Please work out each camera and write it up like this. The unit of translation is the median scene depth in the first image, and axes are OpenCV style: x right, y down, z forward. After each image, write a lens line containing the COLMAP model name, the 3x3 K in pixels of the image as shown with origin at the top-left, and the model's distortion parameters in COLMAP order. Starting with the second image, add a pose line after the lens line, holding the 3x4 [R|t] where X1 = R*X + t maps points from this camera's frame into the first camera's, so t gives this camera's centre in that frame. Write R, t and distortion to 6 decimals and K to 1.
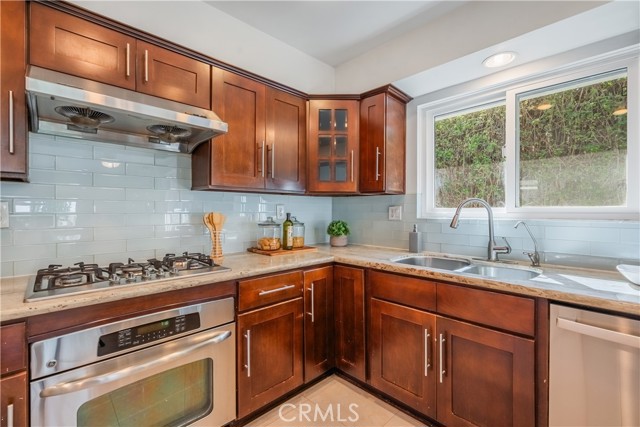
lens RADIAL K [[269.3, 0, 332.1], [0, 269.3, 212.3], [0, 0, 1]] dist [-0.002256, -0.000196]
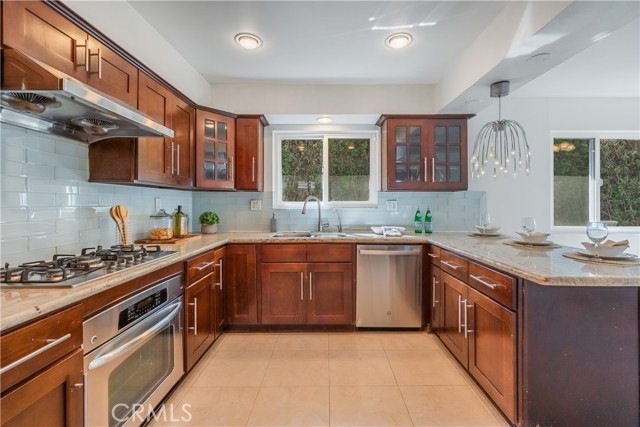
lens RADIAL K [[281.2, 0, 312.5], [0, 281.2, 202.6], [0, 0, 1]] dist [-0.014765, -0.000144]
pose [[0.720701, 0.000598, 0.693245, -0.635284], [0.005257, 0.999966, -0.006328, 0.000489], [-0.693226, 0.008205, 0.720674, -0.256069]]
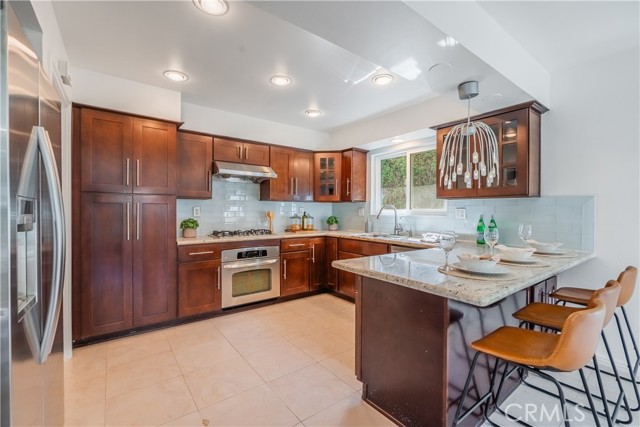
lens RADIAL K [[291.1, 0, 320.0], [0, 291.1, 213.5], [0, 0, 1]] dist [0.001082, 0.000072]
pose [[0.983286, 0.003537, -0.182034, 0.371151], [-0.002163, 0.999968, 0.007741, -0.002232], [0.182056, -0.007218, 0.983262, -1.186518]]
